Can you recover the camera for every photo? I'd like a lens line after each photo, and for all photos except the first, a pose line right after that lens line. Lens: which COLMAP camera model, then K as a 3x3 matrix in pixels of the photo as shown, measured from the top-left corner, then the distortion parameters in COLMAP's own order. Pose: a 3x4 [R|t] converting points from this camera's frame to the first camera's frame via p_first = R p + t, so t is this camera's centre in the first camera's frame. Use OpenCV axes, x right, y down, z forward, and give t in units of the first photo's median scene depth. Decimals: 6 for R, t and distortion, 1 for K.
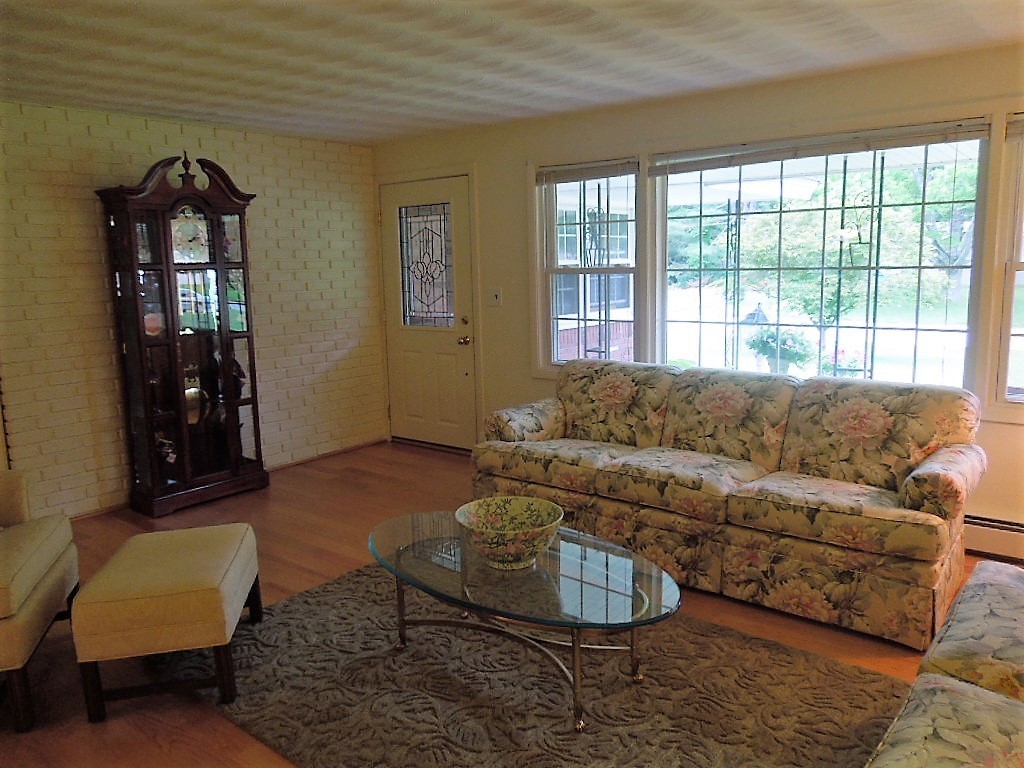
lens RADIAL K [[774.7, 0, 515.8], [0, 774.7, 384.1], [0, 0, 1]] dist [-0.006451, -0.001463]
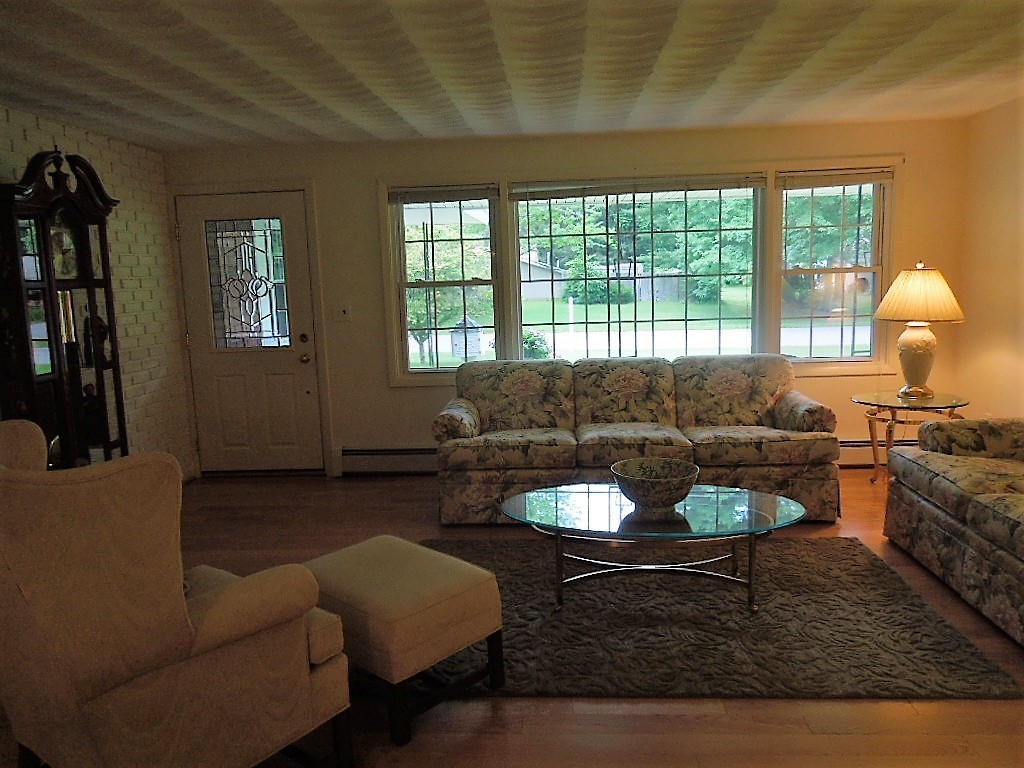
lens RADIAL K [[774.7, 0, 515.8], [0, 774.7, 384.1], [0, 0, 1]] dist [-0.006451, -0.001463]
pose [[0.812841, -0.089428, 0.575580, -0.572471], [0.107071, 0.994246, 0.003269, 0.002519], [-0.572561, 0.058971, 0.817739, 0.065599]]
